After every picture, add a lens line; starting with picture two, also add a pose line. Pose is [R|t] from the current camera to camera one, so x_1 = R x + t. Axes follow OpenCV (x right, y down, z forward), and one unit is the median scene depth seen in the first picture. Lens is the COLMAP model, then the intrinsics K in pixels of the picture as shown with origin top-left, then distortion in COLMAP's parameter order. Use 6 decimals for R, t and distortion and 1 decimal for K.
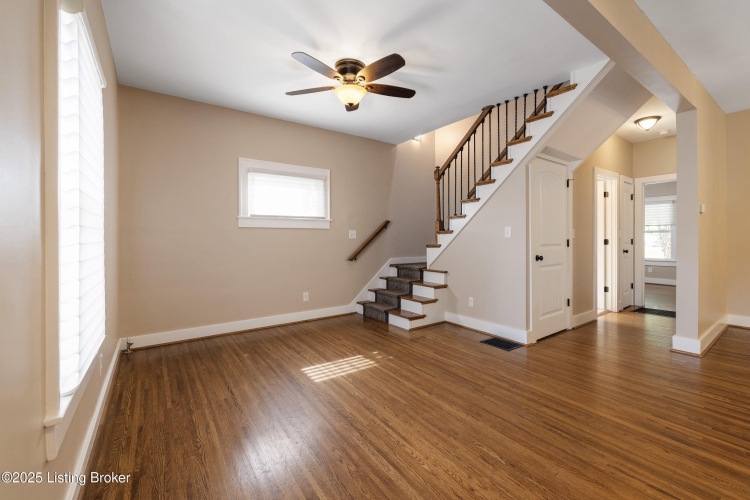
lens RADIAL K [[317.9, 0, 379.2], [0, 317.9, 243.6], [0, 0, 1]] dist [-0.000223, 0.000130]
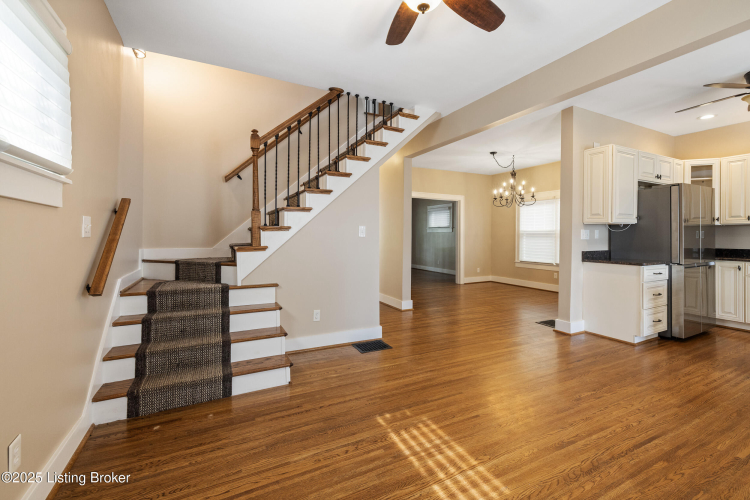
lens RADIAL K [[318.1, 0, 376.7], [0, 318.1, 237.0], [0, 0, 1]] dist [0.000660, 0.000357]
pose [[0.153926, 0.002955, 0.988078, -0.695209], [0.013640, 0.999894, -0.005115, -0.016351], [-0.987988, 0.014265, 0.153870, 1.010950]]
